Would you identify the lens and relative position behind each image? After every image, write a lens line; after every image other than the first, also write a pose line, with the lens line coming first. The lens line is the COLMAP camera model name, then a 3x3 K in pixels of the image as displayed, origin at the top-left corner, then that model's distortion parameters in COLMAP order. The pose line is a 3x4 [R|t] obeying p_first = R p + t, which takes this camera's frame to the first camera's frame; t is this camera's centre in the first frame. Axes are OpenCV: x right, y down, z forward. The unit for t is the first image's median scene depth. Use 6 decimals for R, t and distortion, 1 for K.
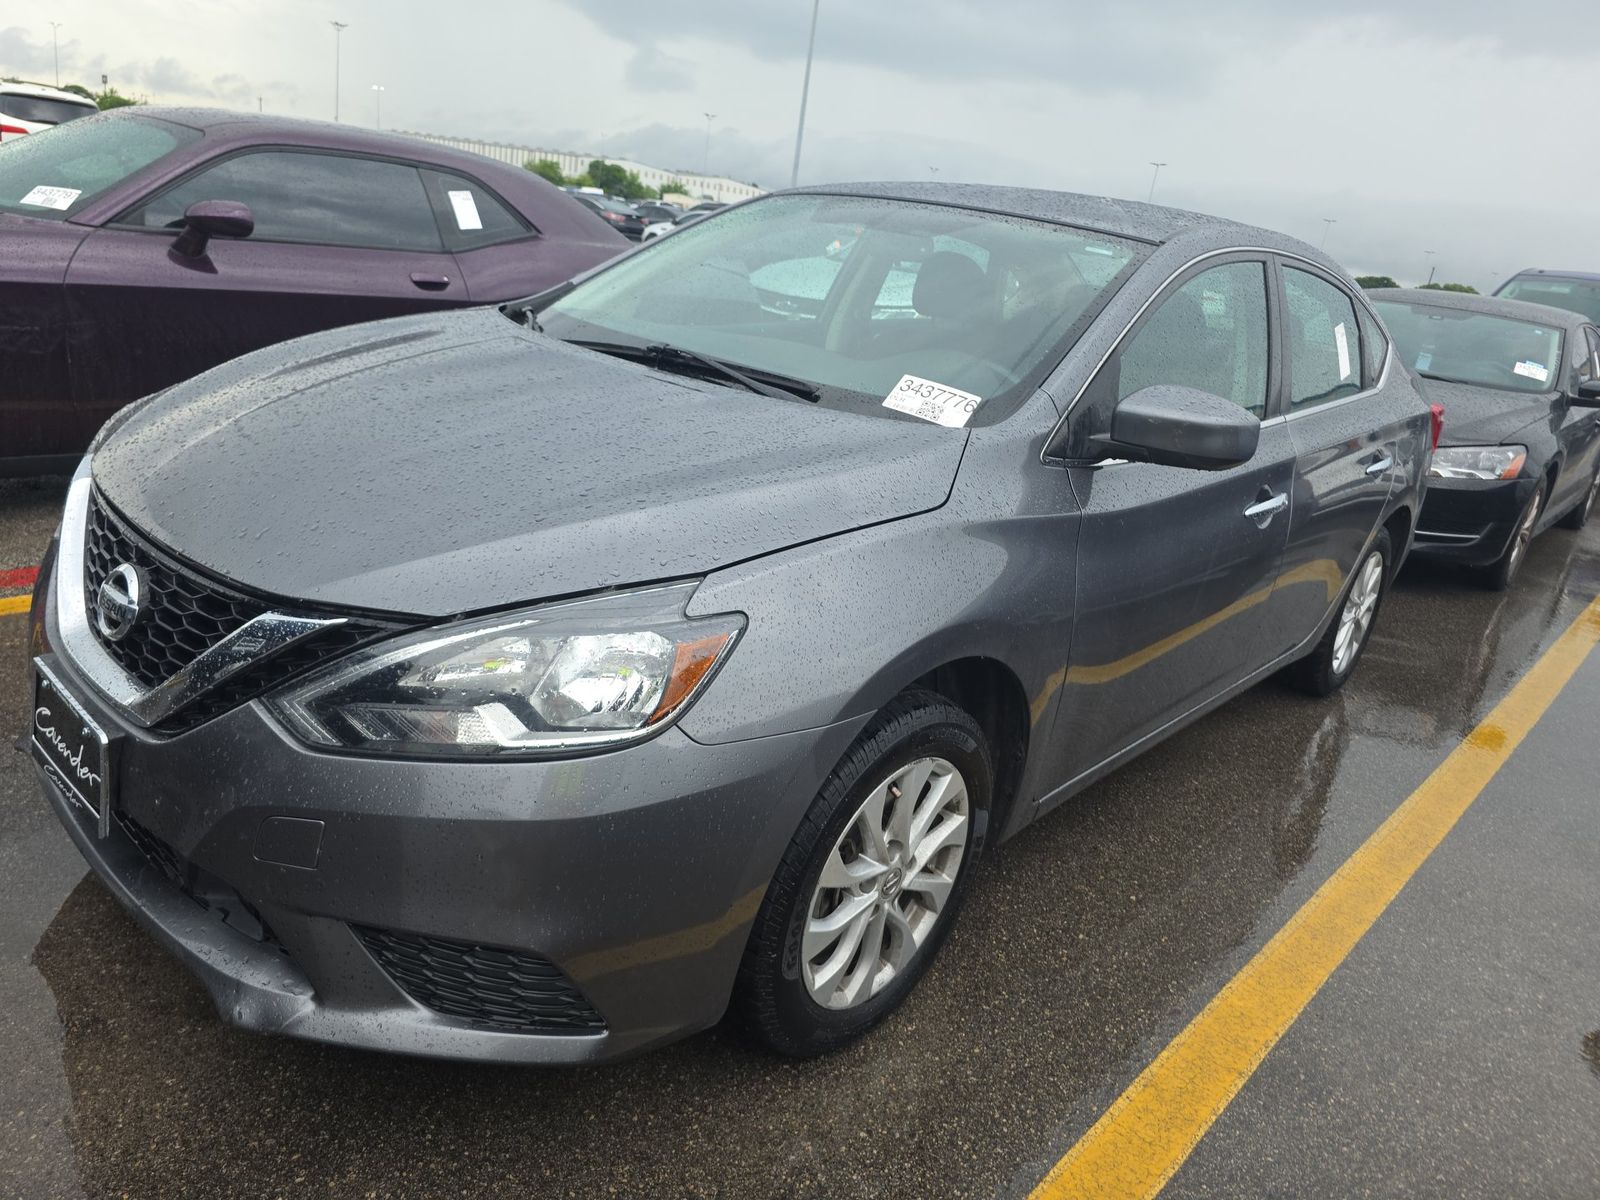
lens RADIAL K [[1071.1, 0, 800.0], [0, 1071.1, 600.0], [0, 0, 1]] dist [0.047374, -0.043310]
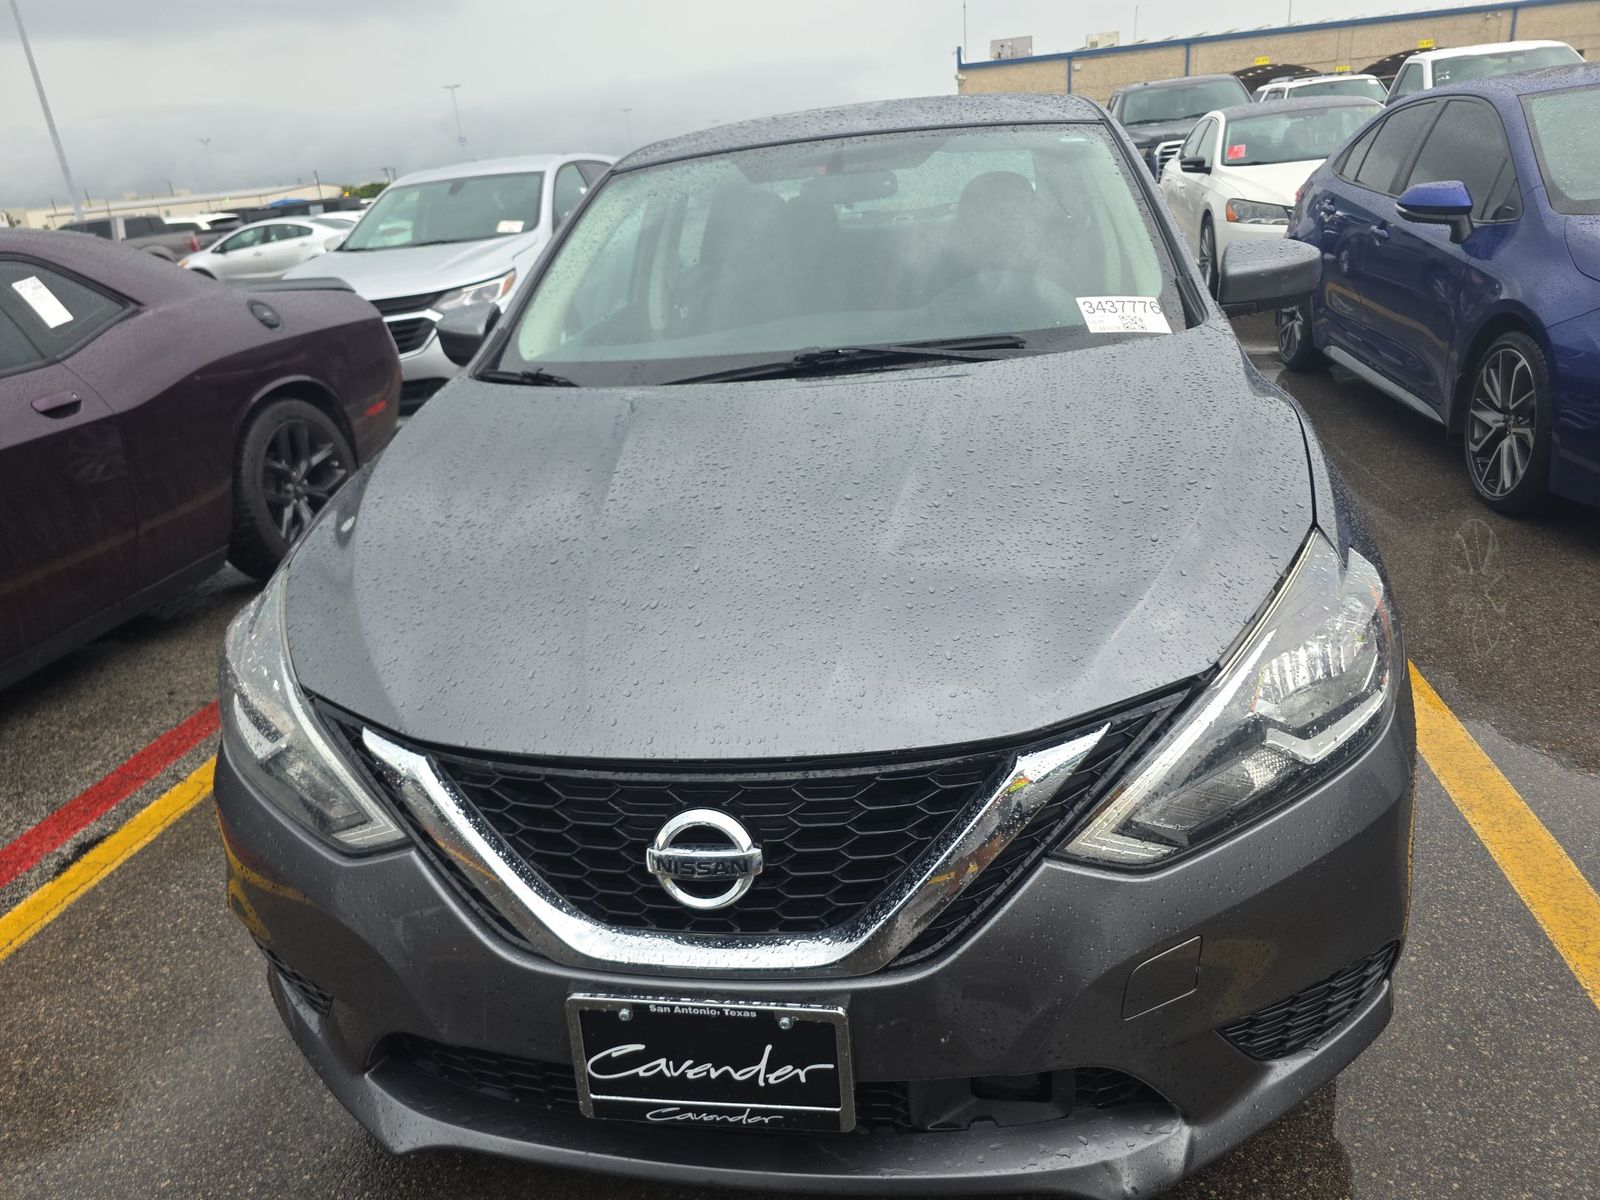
lens RADIAL K [[1071.1, 0, 800.0], [0, 1071.1, 600.0], [0, 0, 1]] dist [0.047374, -0.043310]
pose [[0.815179, -0.400669, 0.418268, -0.644971], [0.374570, 0.915480, 0.146947, -0.197818], [-0.441793, 0.036882, 0.896358, 0.229190]]
